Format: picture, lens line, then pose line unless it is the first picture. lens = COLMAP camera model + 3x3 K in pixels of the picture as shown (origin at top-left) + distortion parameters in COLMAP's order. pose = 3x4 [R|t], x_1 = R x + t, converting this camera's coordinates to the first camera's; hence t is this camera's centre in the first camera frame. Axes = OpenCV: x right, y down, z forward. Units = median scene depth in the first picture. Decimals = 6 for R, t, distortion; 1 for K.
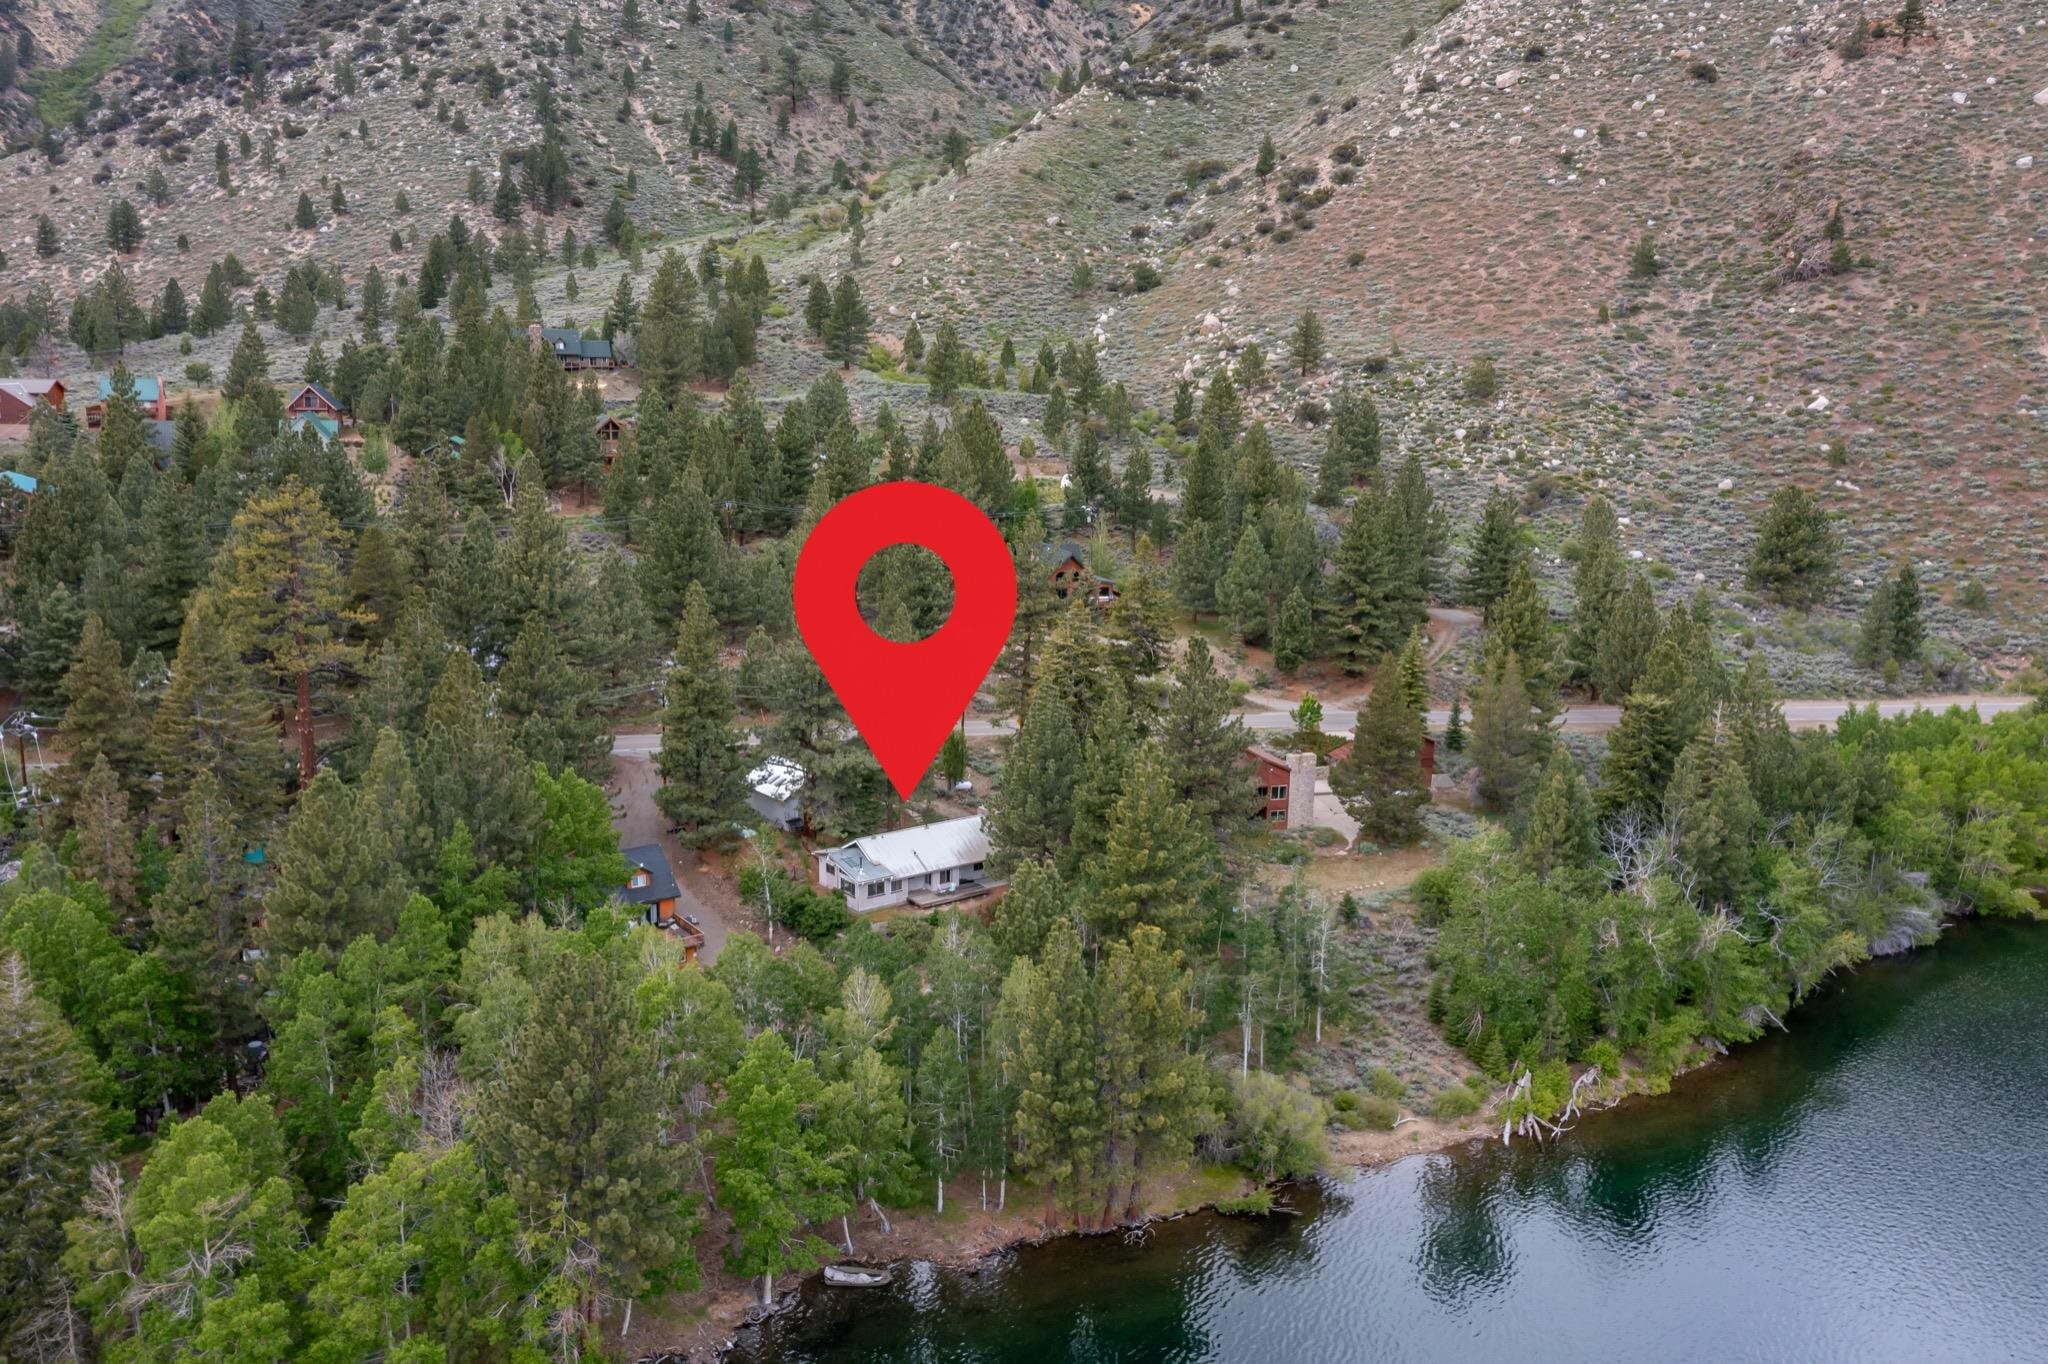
lens RADIAL K [[1634.8, 0, 1024.0], [0, 1634.8, 682.0], [0, 0, 1]] dist [0.024312, 0.009491]
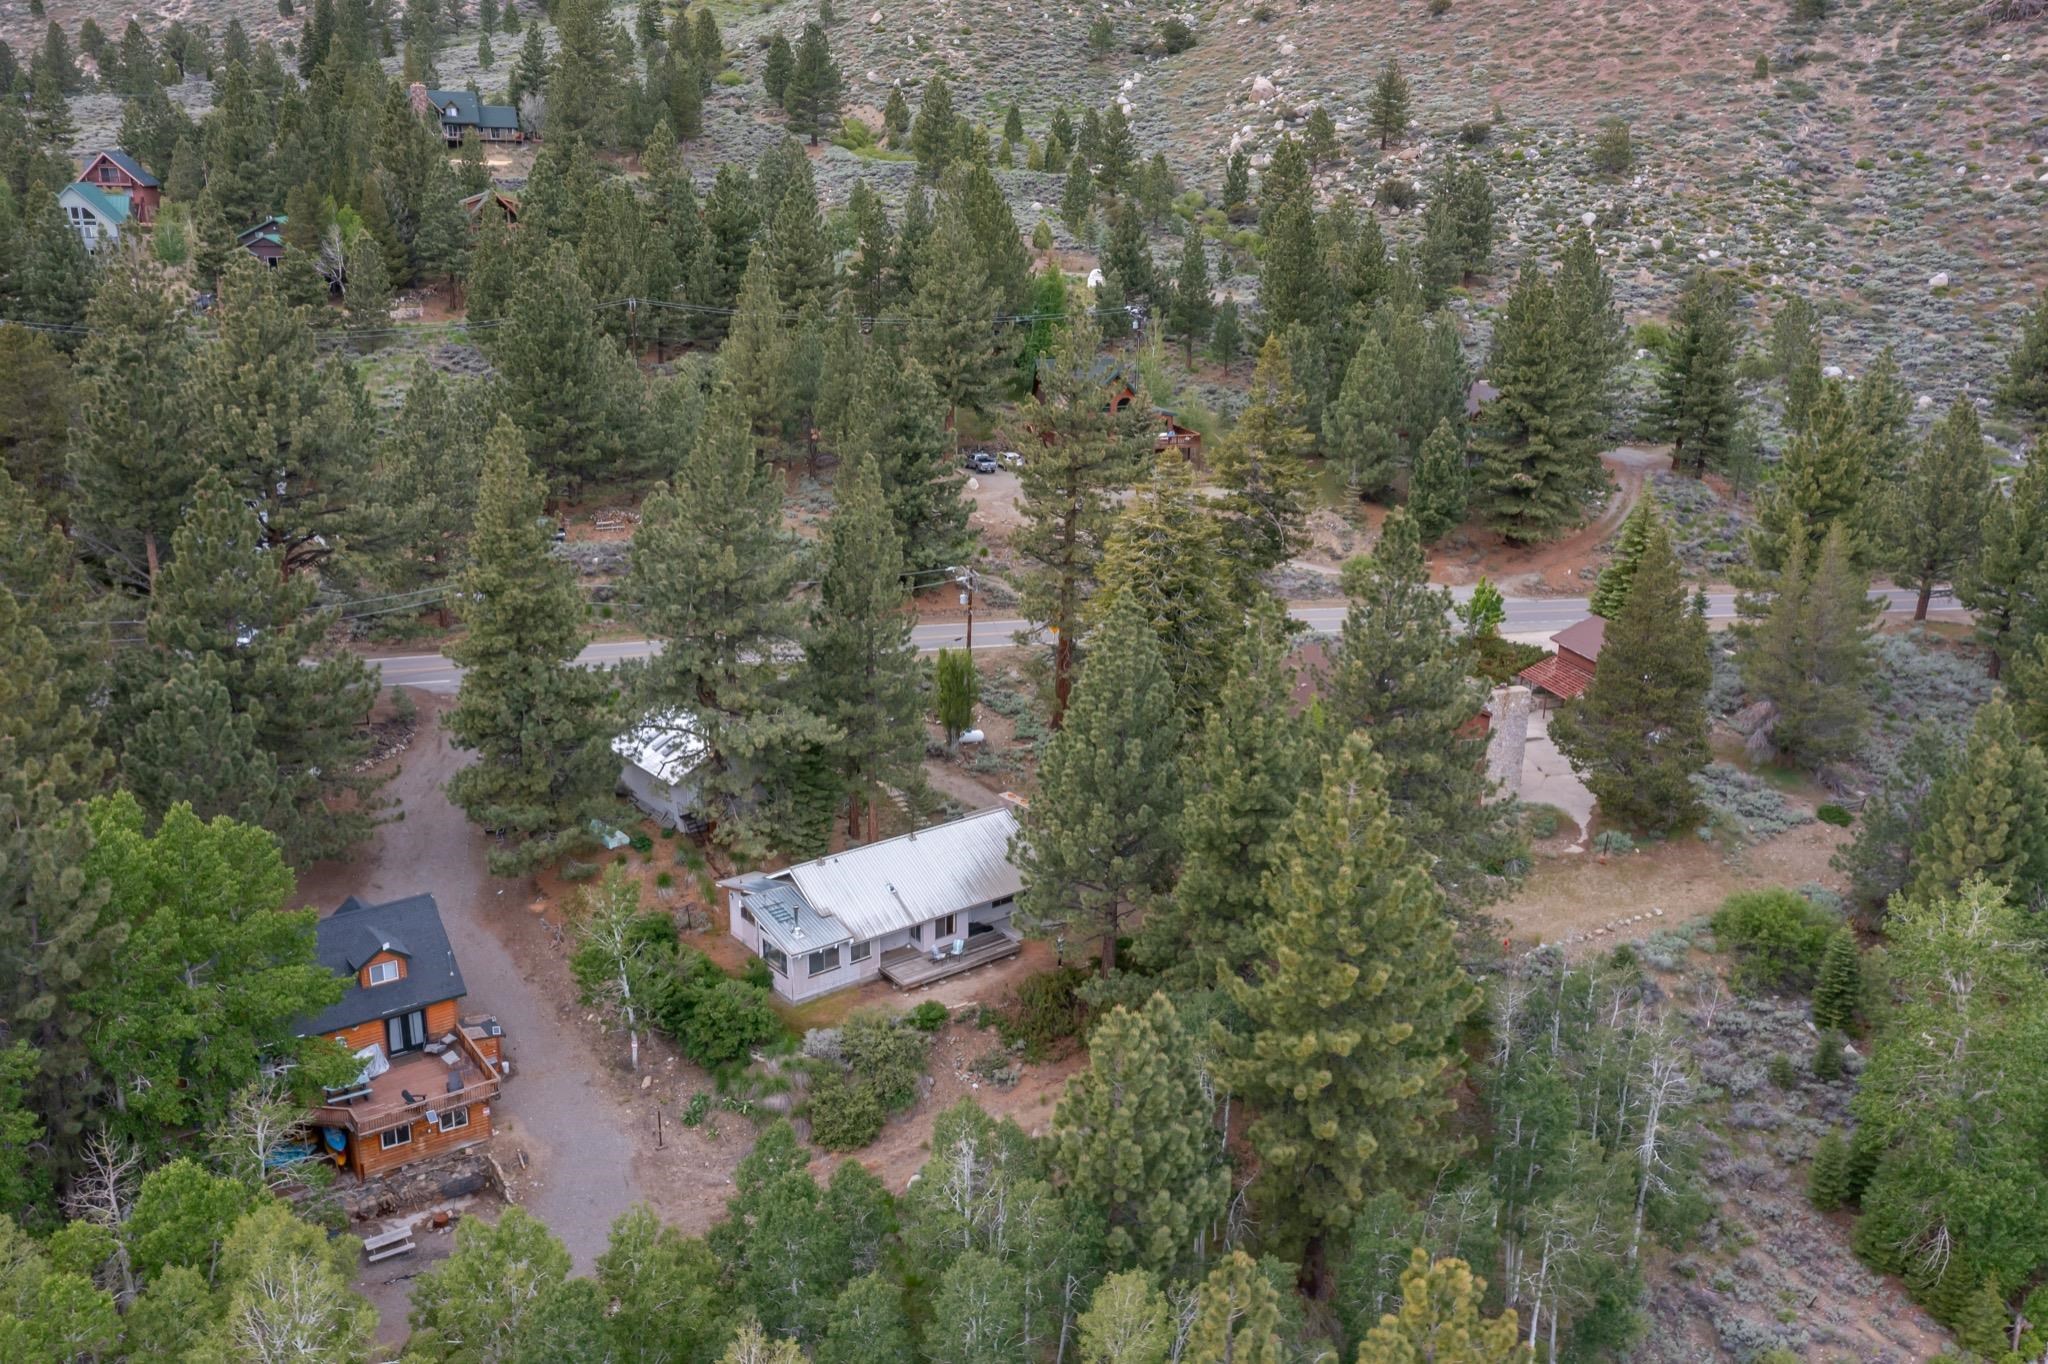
lens RADIAL K [[1634.8, 0, 1024.0], [0, 1634.8, 682.0], [0, 0, 1]] dist [0.024312, 0.009491]
pose [[0.999987, -0.004010, 0.003225, -0.009770], [0.003653, 0.994566, 0.104047, -0.013125], [-0.003625, -0.104033, 0.994567, 0.195607]]
